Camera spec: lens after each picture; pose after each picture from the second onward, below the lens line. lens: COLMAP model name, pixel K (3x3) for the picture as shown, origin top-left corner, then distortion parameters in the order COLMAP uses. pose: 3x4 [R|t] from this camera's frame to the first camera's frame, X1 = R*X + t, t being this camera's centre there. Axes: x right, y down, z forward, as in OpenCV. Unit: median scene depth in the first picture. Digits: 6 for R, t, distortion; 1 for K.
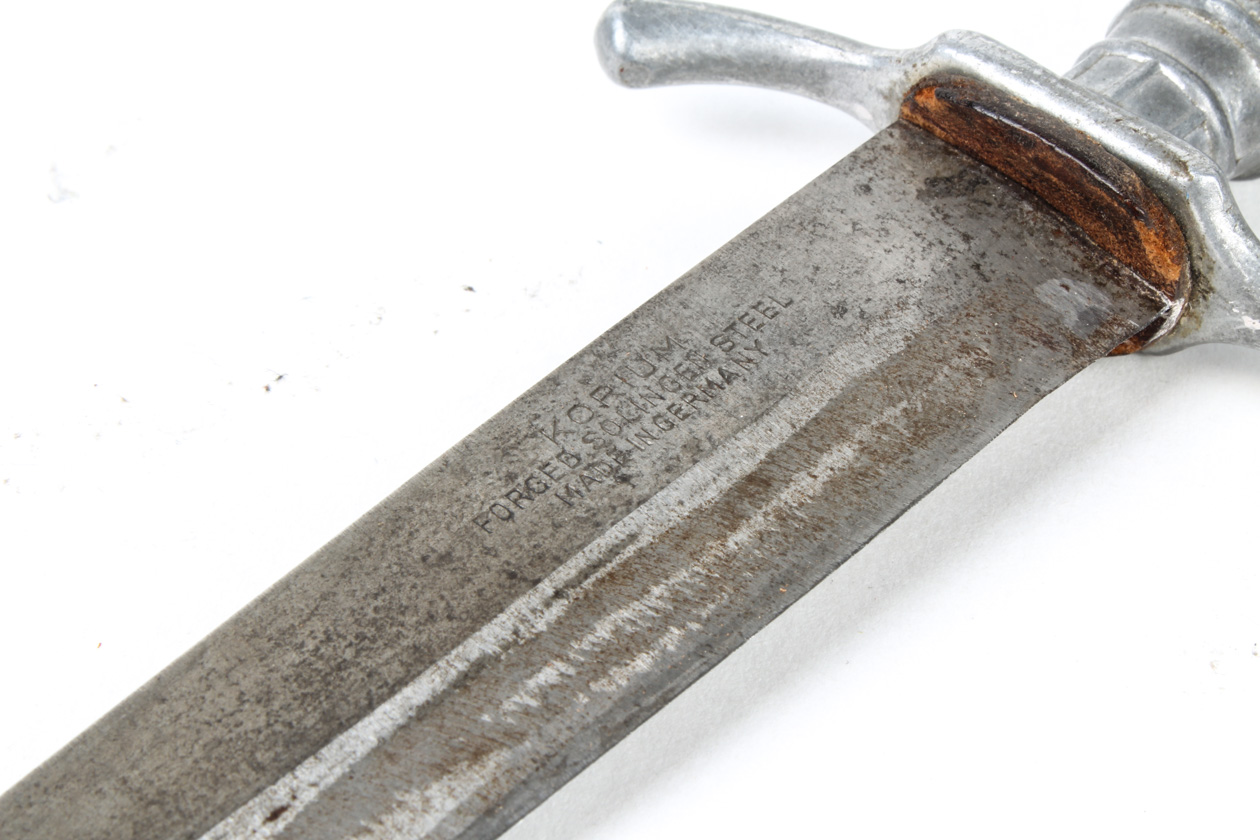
lens RADIAL K [[3122.2, 0, 630.1], [0, 3122.2, 420.8], [0, 0, 1]] dist [0.015572, 0.000000]
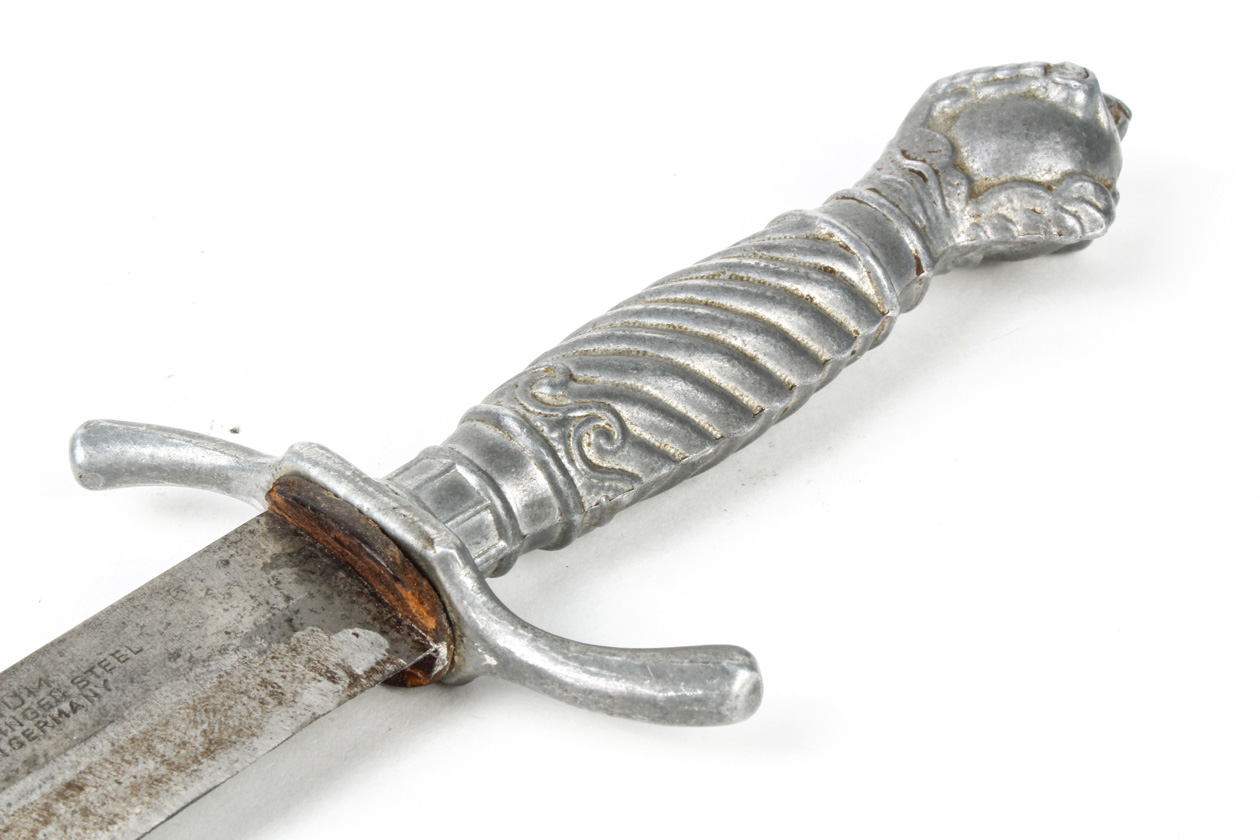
lens RADIAL K [[2574.6, 0, 629.9], [0, 2574.6, 419.1], [0, 0, 1]] dist [0.032201, 0.000000]
pose [[0.997943, -0.022723, -0.059949, 0.325236], [0.015096, 0.992074, -0.124742, 0.004343], [0.062309, 0.123581, 0.990376, -0.083559]]
